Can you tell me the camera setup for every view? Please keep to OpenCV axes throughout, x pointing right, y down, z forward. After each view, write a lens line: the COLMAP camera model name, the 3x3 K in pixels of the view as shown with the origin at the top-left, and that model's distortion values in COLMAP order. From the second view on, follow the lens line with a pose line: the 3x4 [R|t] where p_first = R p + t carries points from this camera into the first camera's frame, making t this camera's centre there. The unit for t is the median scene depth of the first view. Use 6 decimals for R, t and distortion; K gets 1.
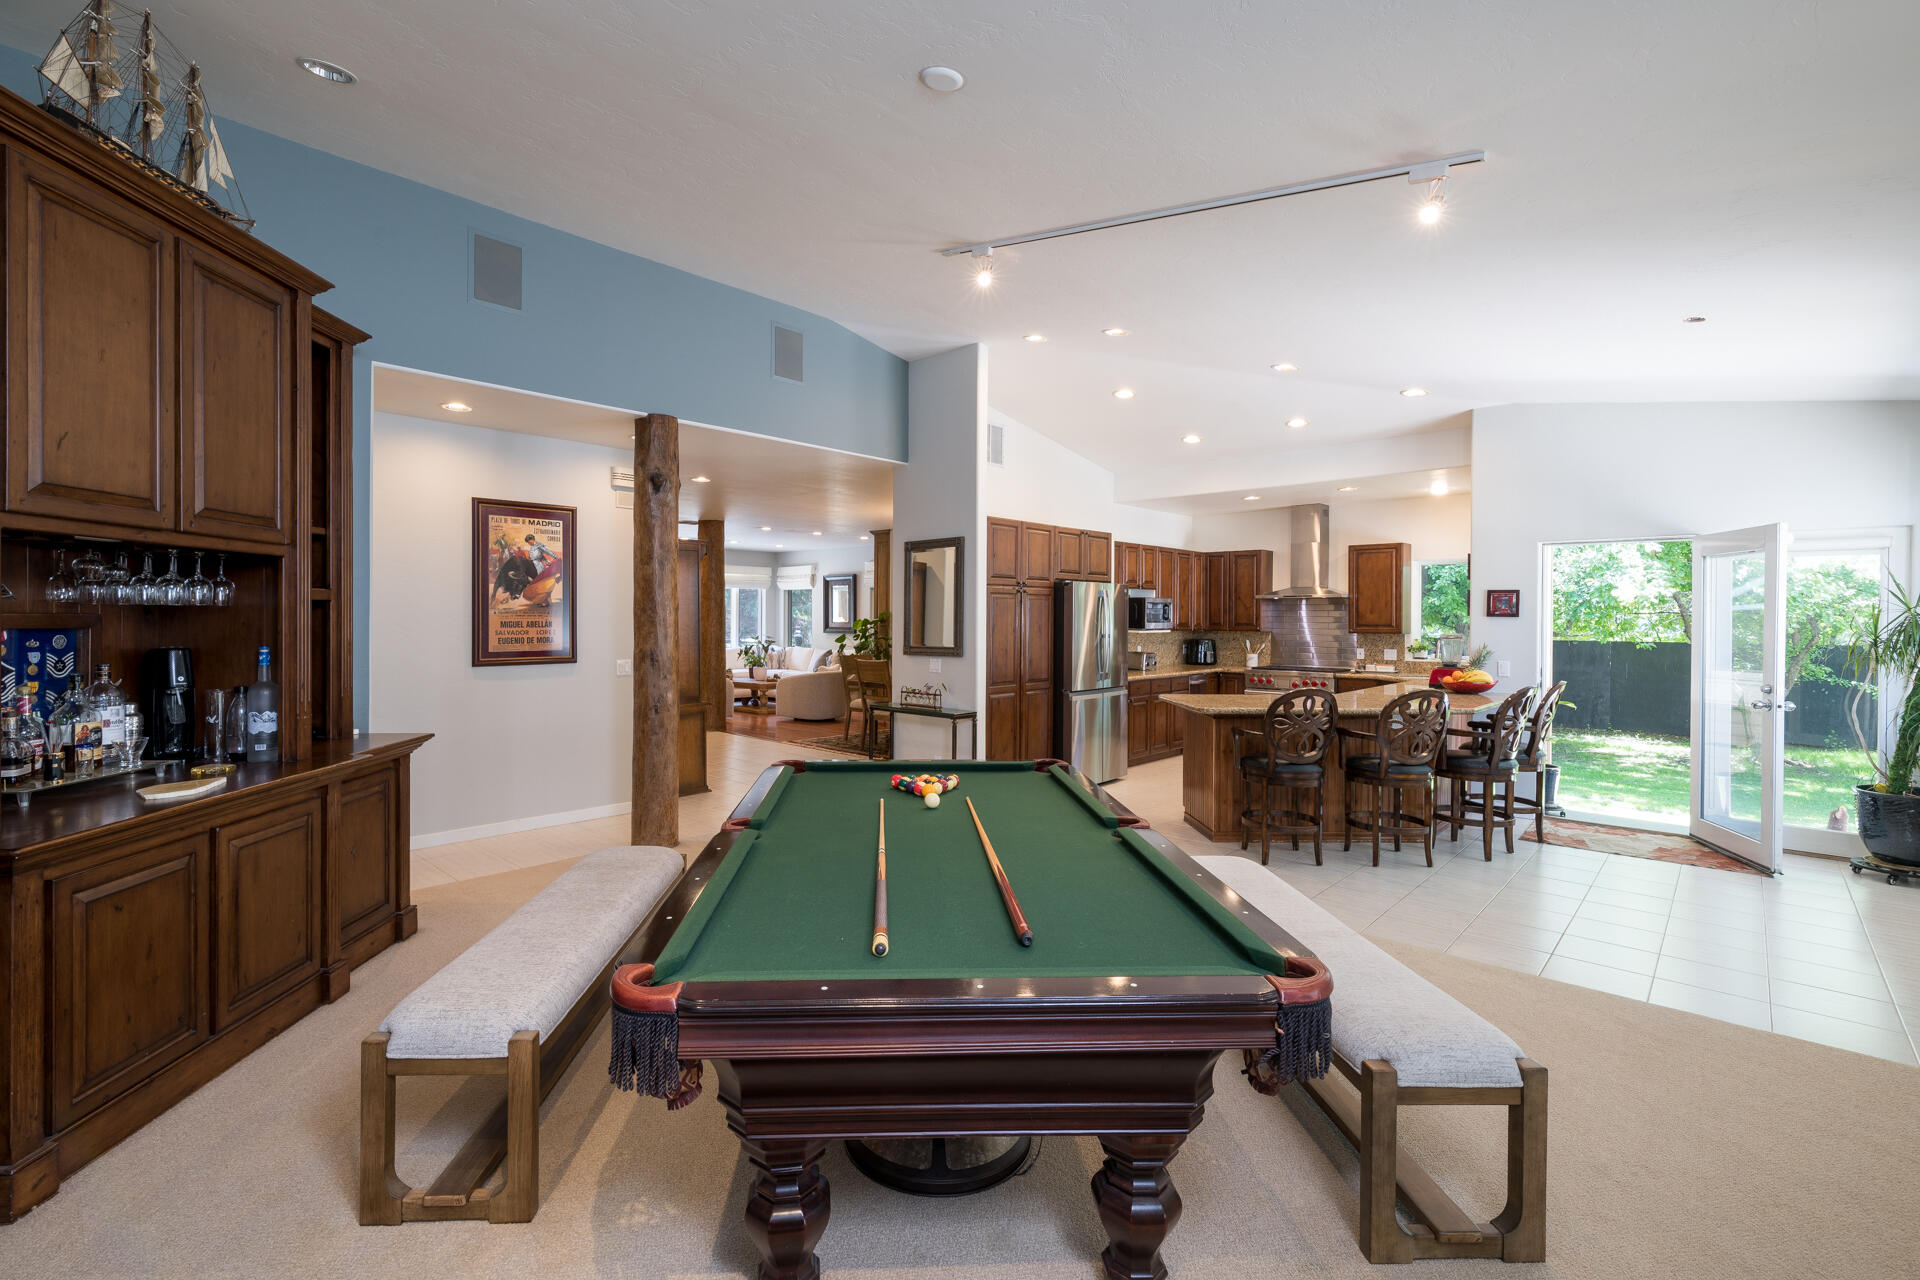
lens RADIAL K [[853.6, 0, 918.2], [0, 853.6, 624.5], [0, 0, 1]] dist [-0.002523, -0.000161]
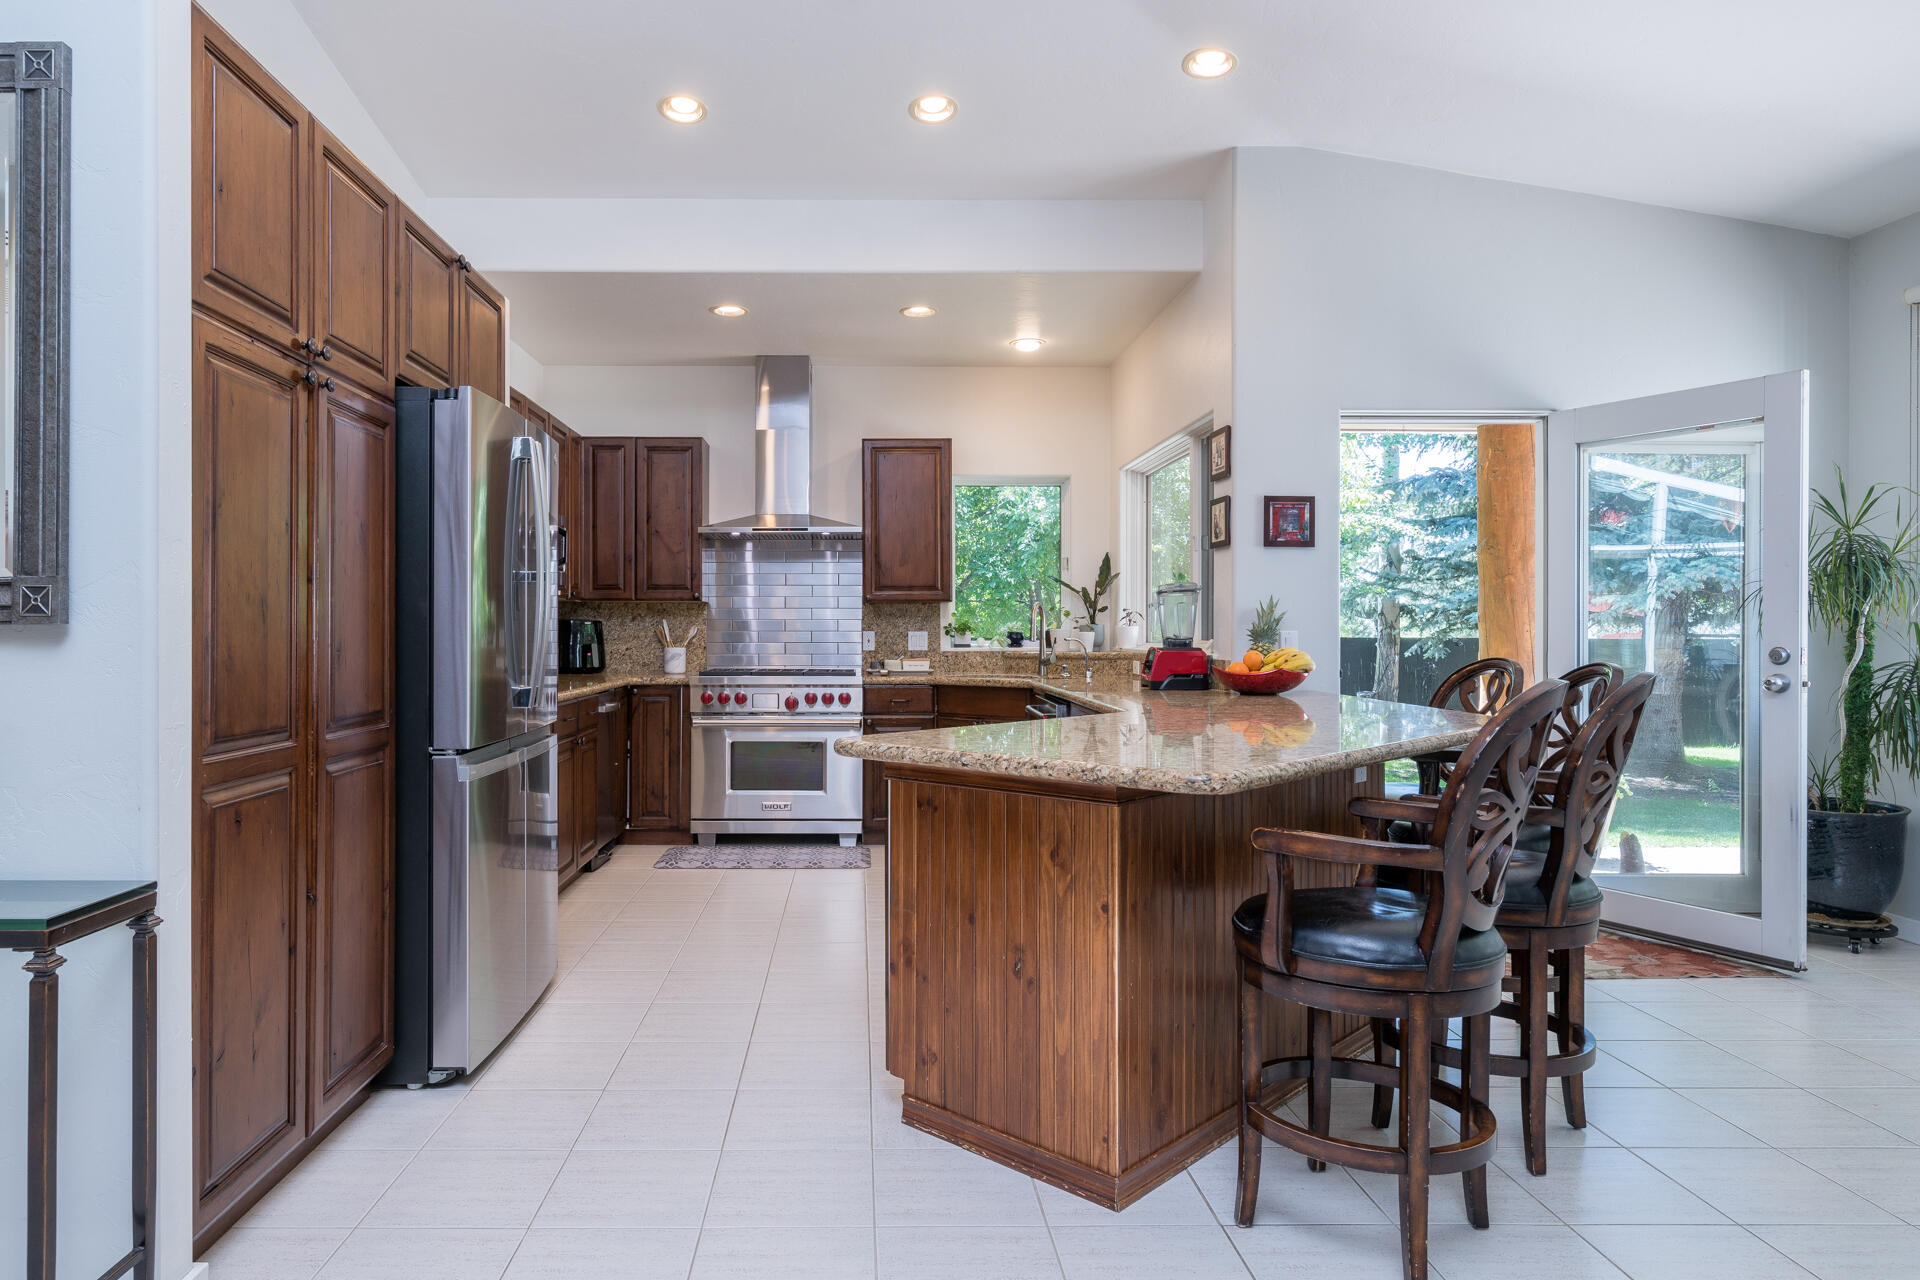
lens RADIAL K [[1152.9, 0, 856.6], [0, 1152.9, 635.2], [0, 0, 1]] dist [0.002322, -0.000120]
pose [[0.719477, -0.006666, 0.694484, -0.003087], [0.008518, 0.999963, 0.000774, 0.031832], [-0.694464, 0.005359, 0.719507, 0.497817]]
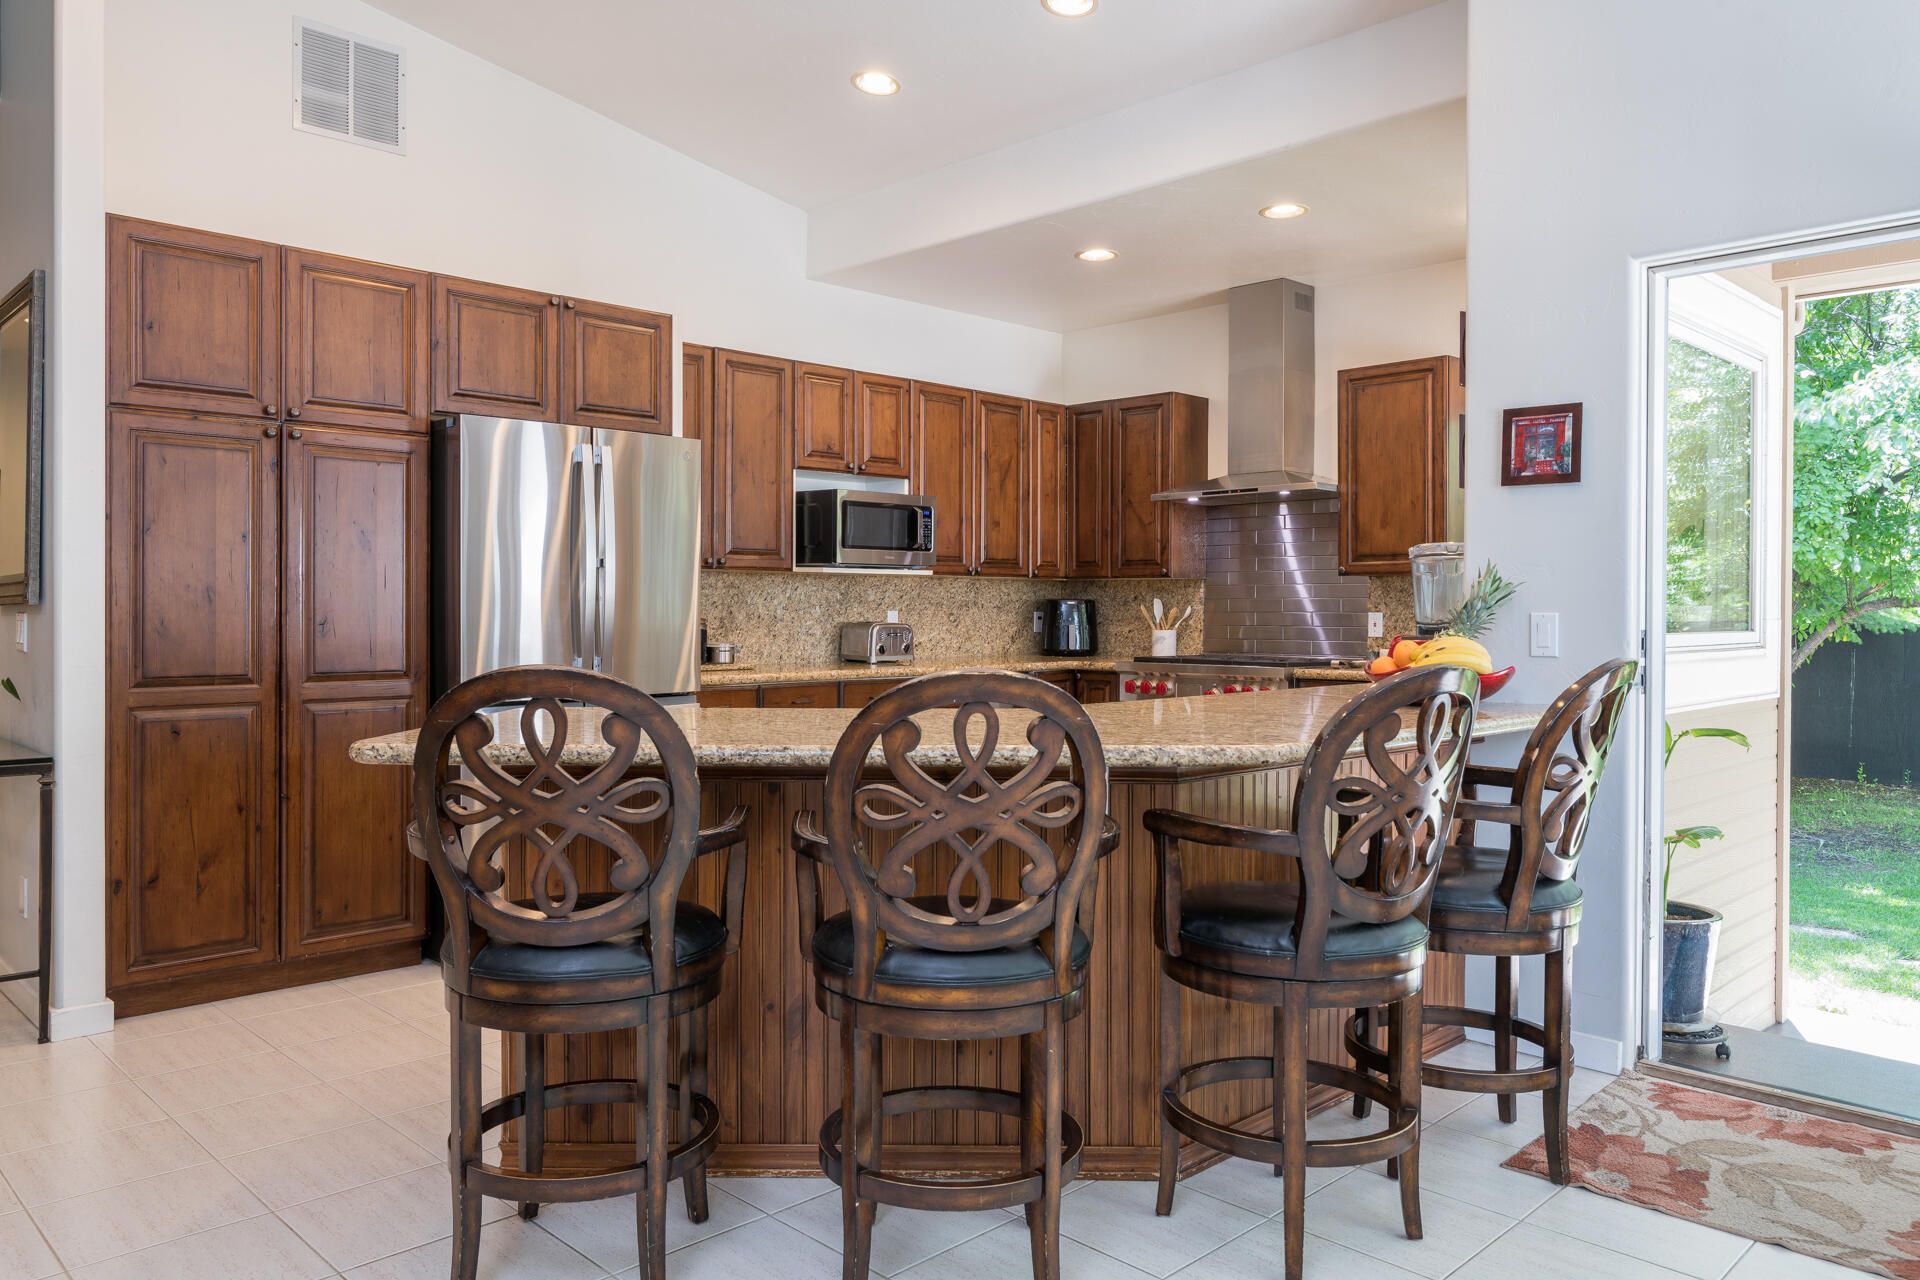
lens RADIAL K [[1341.6, 0, 954.2], [0, 1341.6, 626.6], [0, 0, 1]] dist [-0.002990, 0.001897]
pose [[0.999576, -0.000893, -0.029112, 0.343505], [0.001012, 0.999991, 0.004071, 0.034352], [0.029108, -0.004099, 0.999568, 0.332766]]
